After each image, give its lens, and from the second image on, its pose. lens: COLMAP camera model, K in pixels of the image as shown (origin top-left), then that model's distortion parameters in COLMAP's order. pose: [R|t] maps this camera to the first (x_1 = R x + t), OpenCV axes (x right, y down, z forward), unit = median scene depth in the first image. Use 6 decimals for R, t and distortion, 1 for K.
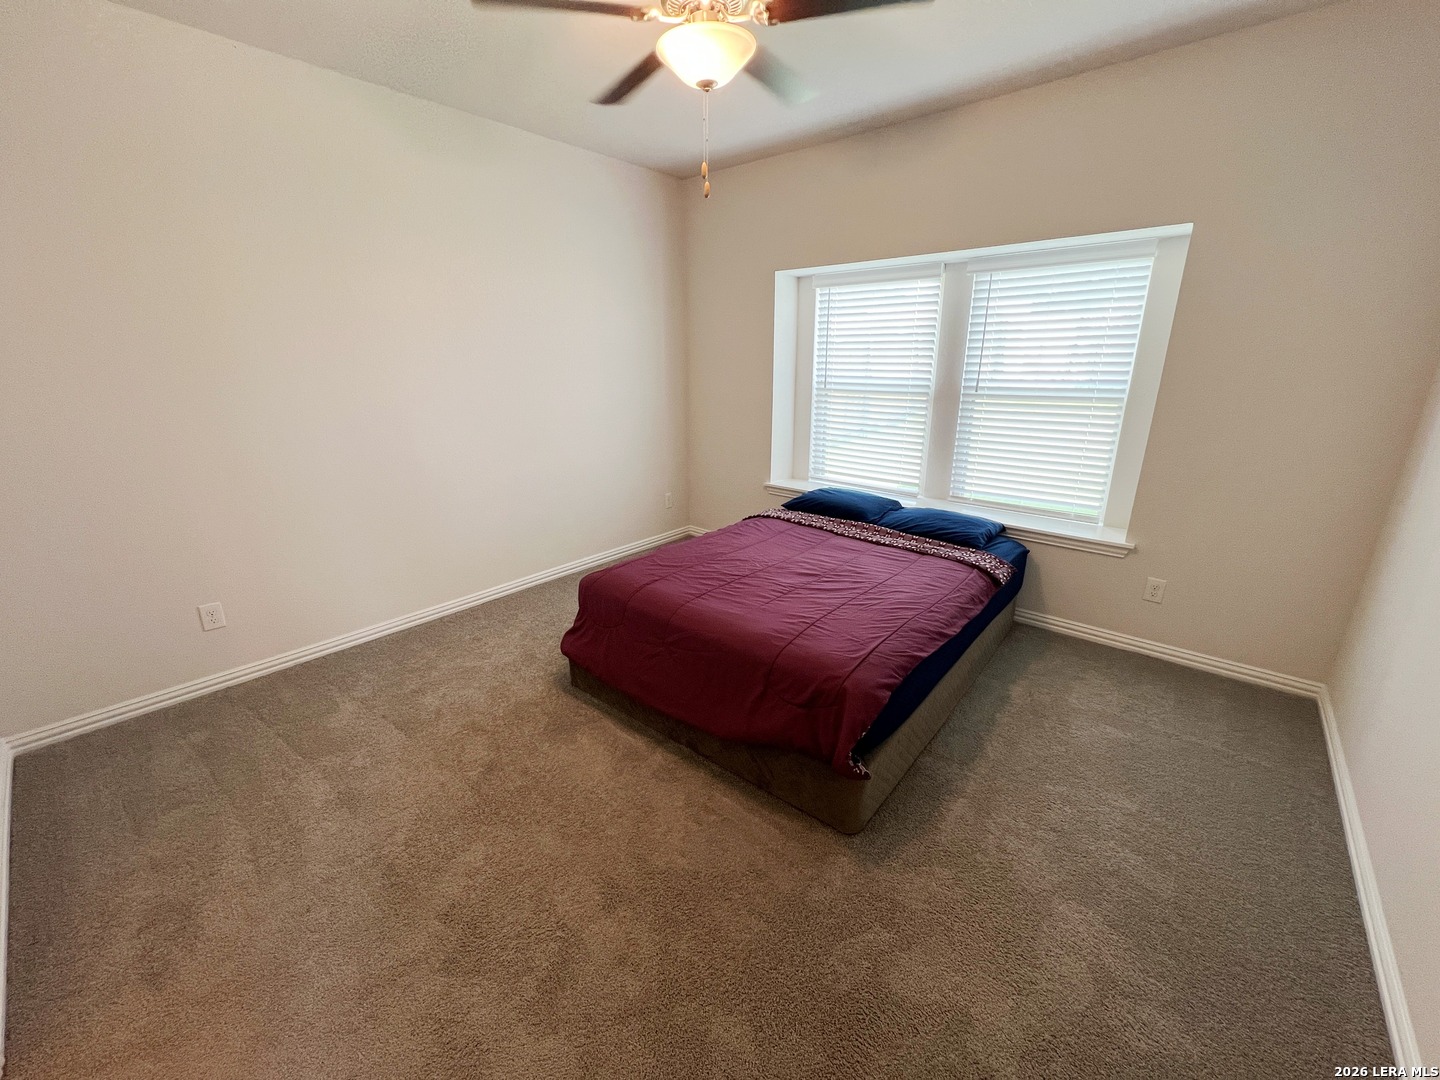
lens RADIAL K [[576.0, 0, 717.4], [0, 576.0, 539.0], [0, 0, 1]] dist [-0.002229, 0.000928]
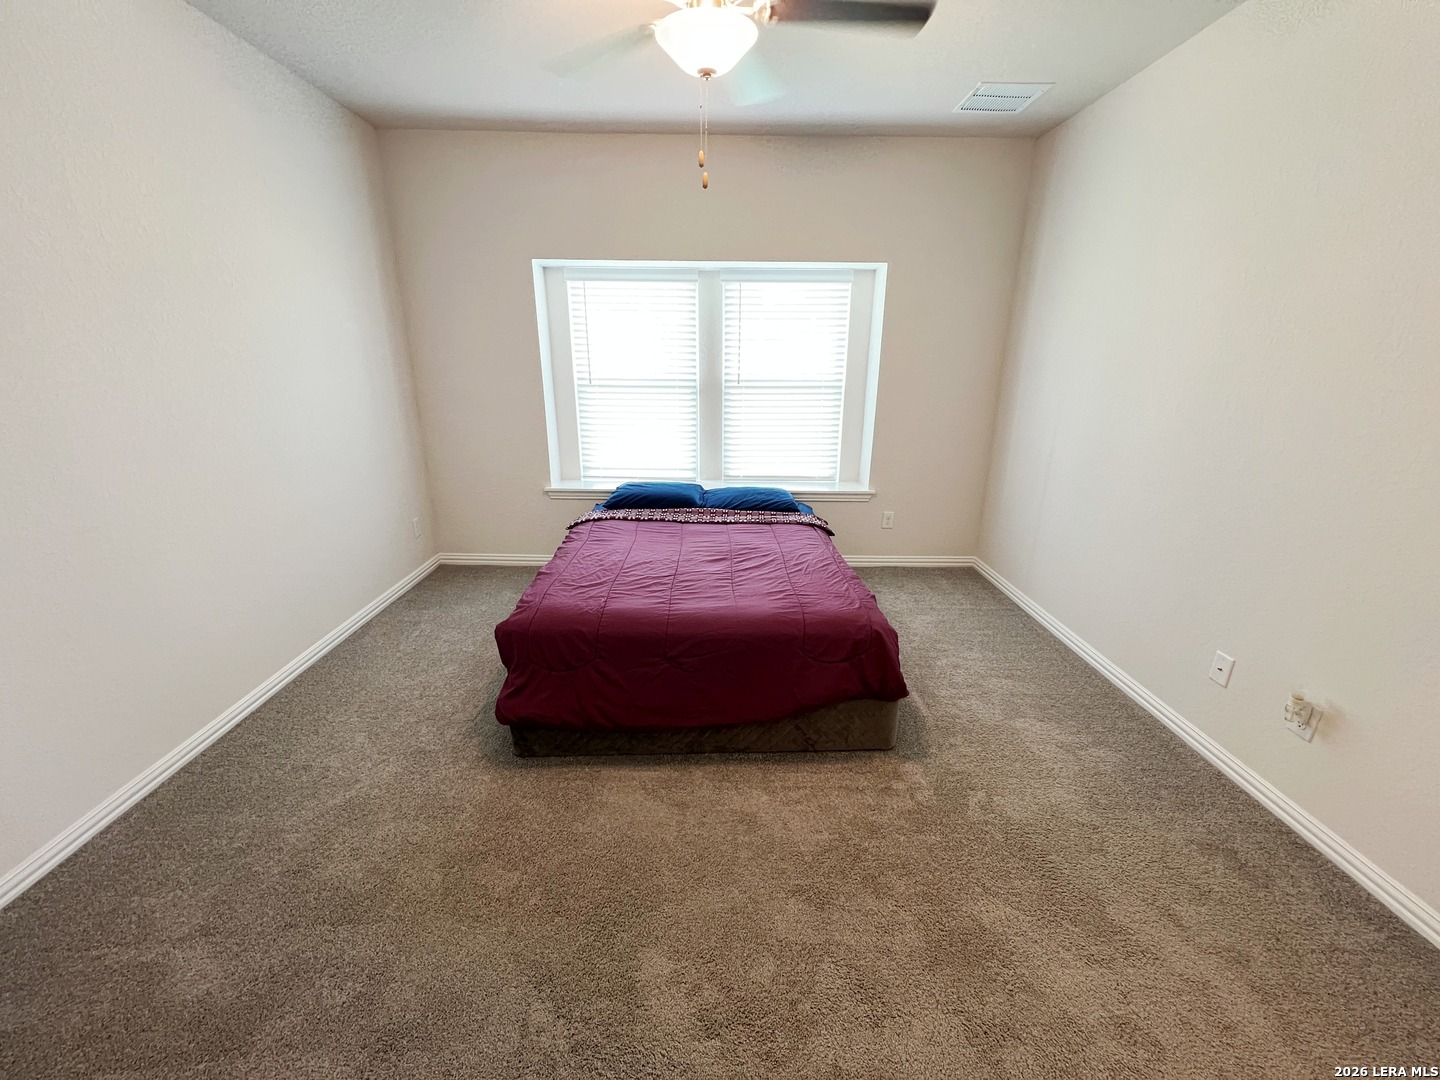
lens RADIAL K [[576.0, 0, 717.7], [0, 576.0, 540.4], [0, 0, 1]] dist [-0.002229, 0.000928]
pose [[0.749054, -0.194064, 0.633448, -0.465237], [0.189125, 0.978985, 0.076283, -0.049674], [-0.634941, 0.062661, 0.770016, 0.173115]]
